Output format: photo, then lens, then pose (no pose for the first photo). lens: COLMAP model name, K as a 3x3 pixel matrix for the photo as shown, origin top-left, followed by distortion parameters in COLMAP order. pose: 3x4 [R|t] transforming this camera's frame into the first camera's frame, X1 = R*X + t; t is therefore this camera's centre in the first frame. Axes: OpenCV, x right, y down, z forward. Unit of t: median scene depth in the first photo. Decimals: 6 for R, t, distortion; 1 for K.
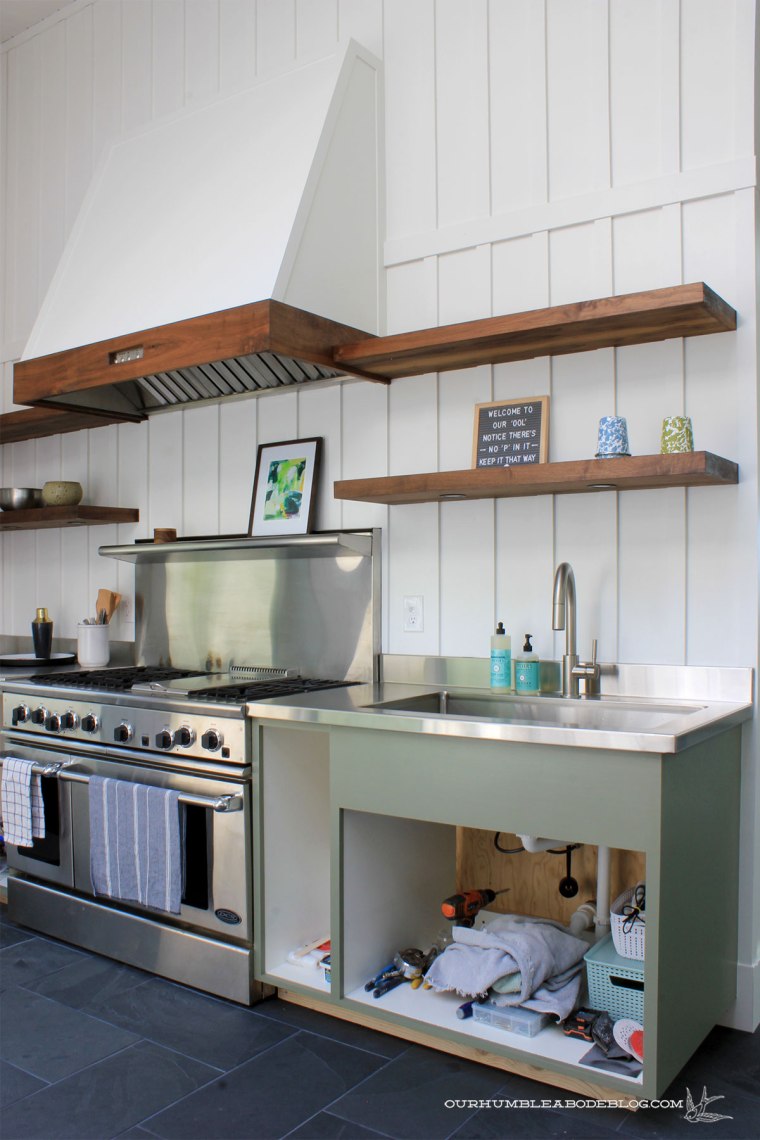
lens RADIAL K [[950.7, 0, 380.0], [0, 950.7, 570.0], [0, 0, 1]] dist [-0.028686, -0.003467]
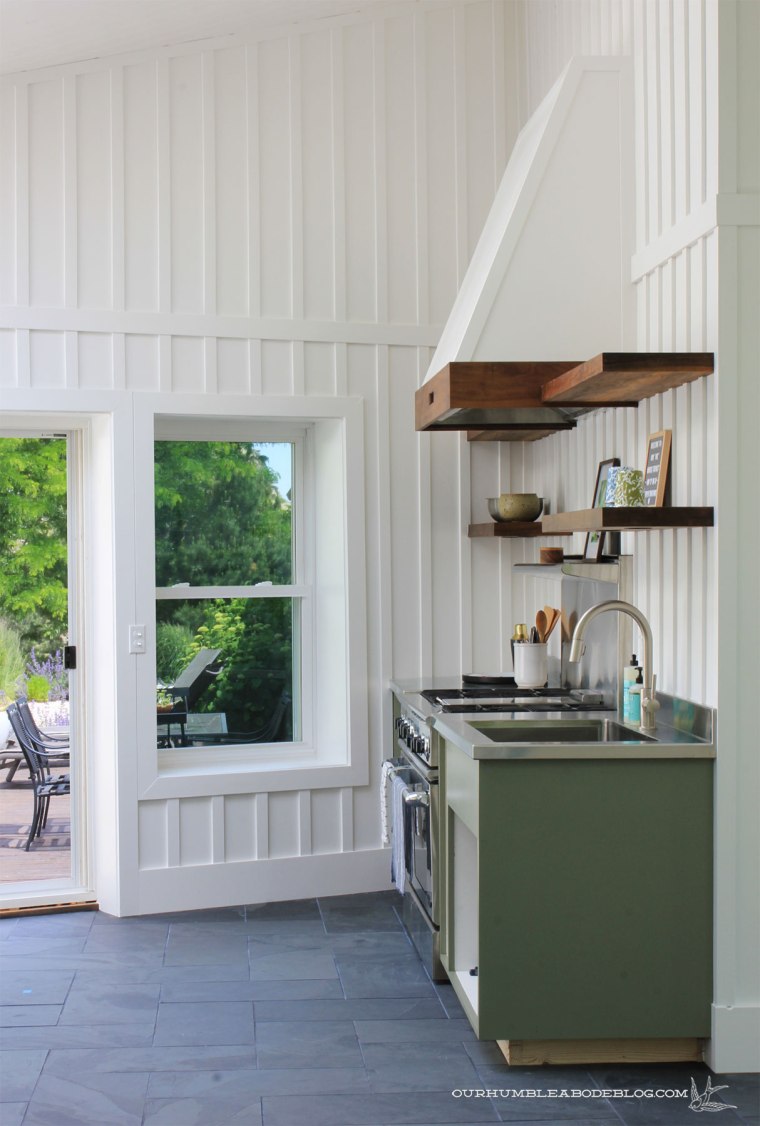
lens RADIAL K [[2040.1, 0, 380.0], [0, 2040.1, 563.0], [0, 0, 1]] dist [-0.007198, -0.016195]
pose [[0.637782, 0.001530, -0.770216, 1.350094], [0.018224, 0.999688, 0.017077, -0.070002], [0.770001, -0.024928, 0.637555, -0.496210]]
